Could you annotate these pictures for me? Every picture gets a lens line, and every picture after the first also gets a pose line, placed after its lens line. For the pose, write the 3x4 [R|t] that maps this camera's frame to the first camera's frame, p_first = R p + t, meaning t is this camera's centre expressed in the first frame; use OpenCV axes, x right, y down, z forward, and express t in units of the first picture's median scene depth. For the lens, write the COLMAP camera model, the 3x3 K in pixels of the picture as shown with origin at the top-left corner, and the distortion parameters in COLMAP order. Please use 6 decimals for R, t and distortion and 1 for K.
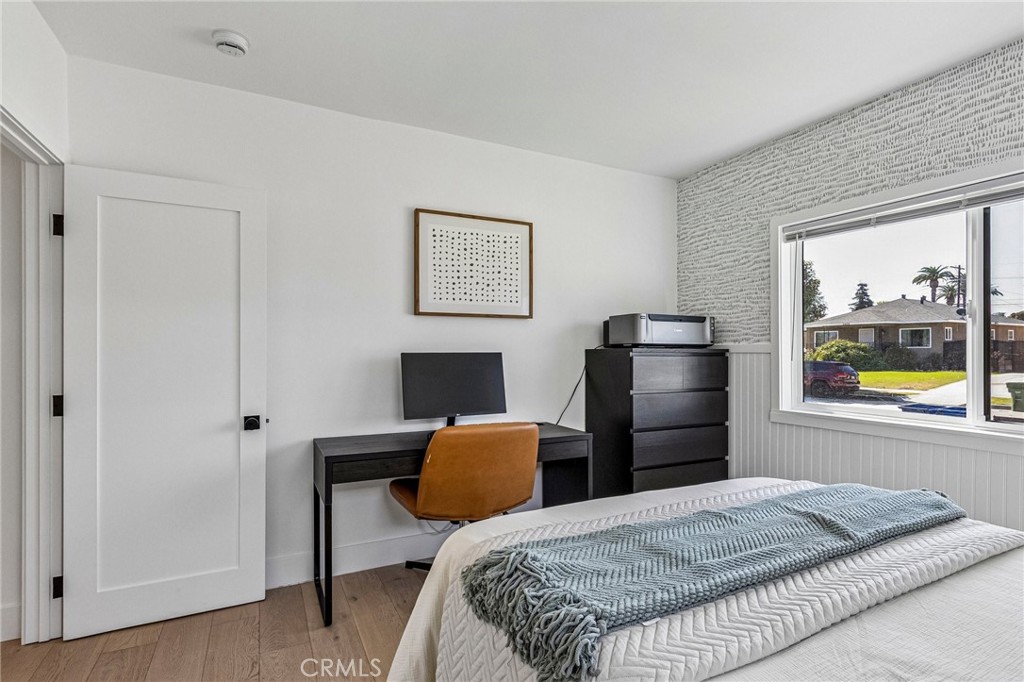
lens RADIAL K [[503.2, 0, 510.3], [0, 503.2, 348.8], [0, 0, 1]] dist [0.000242, -0.000262]
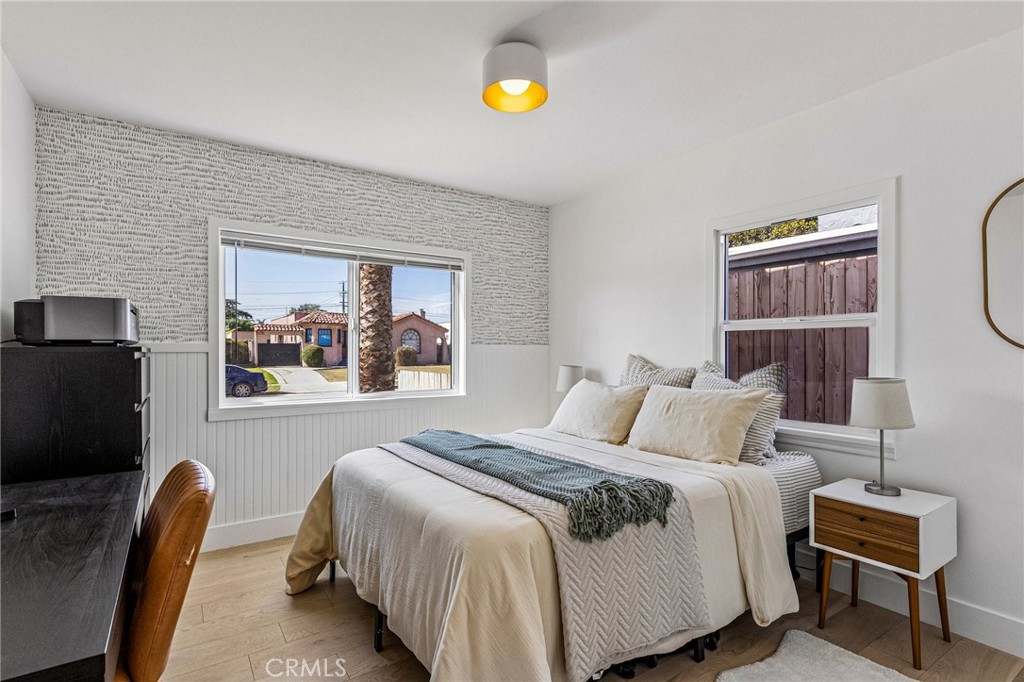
lens RADIAL K [[503.2, 0, 511.5], [0, 503.2, 346.1], [0, 0, 1]] dist [0.000242, -0.000262]
pose [[-0.135220, 0.008339, 0.990780, -0.545196], [-0.004619, 0.999948, -0.009046, 0.002200], [-0.990805, -0.005800, -0.135175, 0.541913]]
